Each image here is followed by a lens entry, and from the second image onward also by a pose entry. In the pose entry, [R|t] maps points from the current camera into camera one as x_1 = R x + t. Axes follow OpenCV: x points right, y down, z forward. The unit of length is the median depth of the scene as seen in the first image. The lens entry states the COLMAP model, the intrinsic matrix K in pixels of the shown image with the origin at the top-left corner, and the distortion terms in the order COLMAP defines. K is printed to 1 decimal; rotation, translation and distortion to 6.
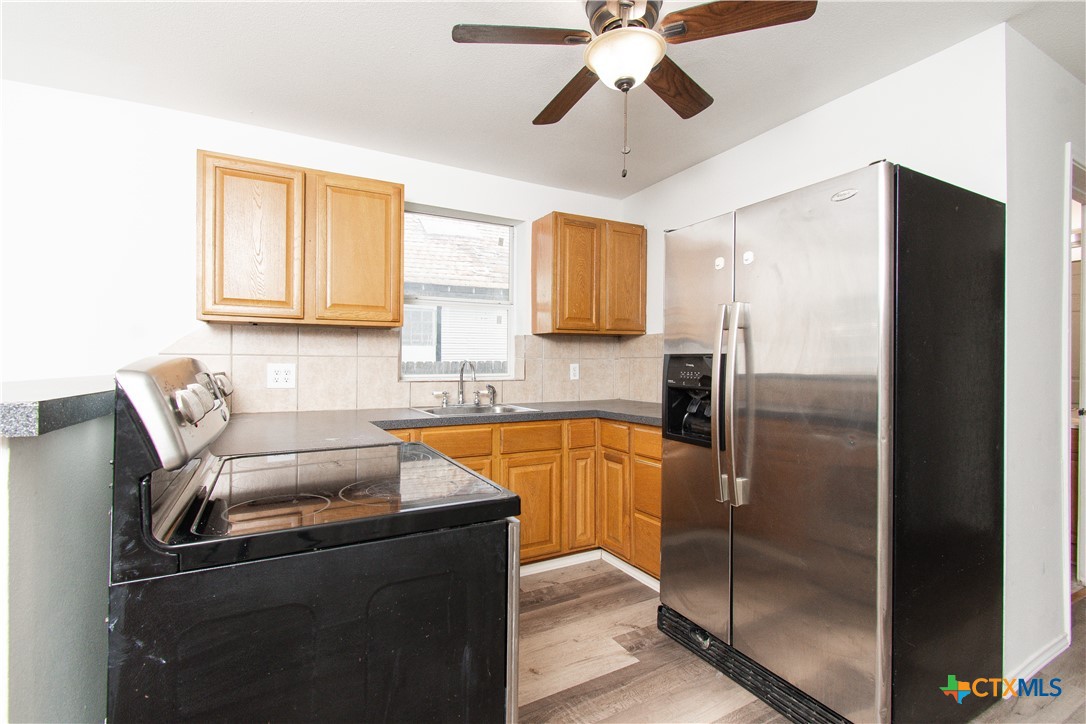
lens RADIAL K [[486.0, 0, 538.0], [0, 486.0, 351.9], [0, 0, 1]] dist [0.000193, -0.001030]
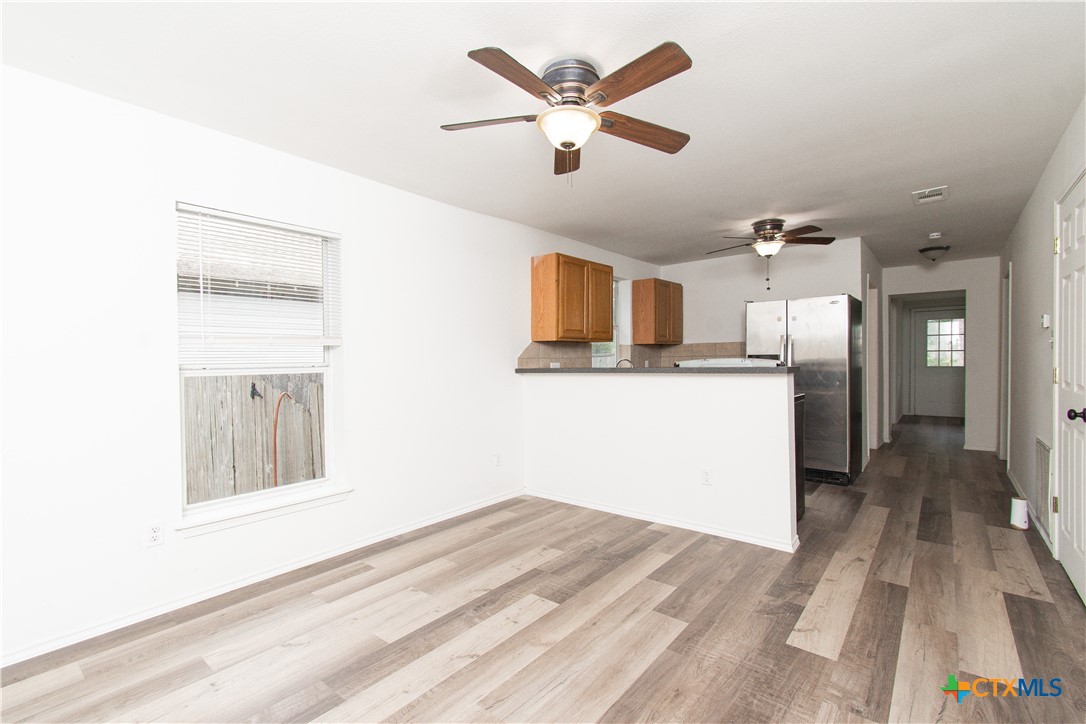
lens RADIAL K [[486.0, 0, 553.8], [0, 486.0, 366.7], [0, 0, 1]] dist [0.000193, -0.001030]
pose [[0.925565, -0.021637, 0.377971, -0.508121], [0.011852, 0.999532, 0.028195, -0.004357], [-0.378404, -0.021617, 0.925388, -0.283877]]
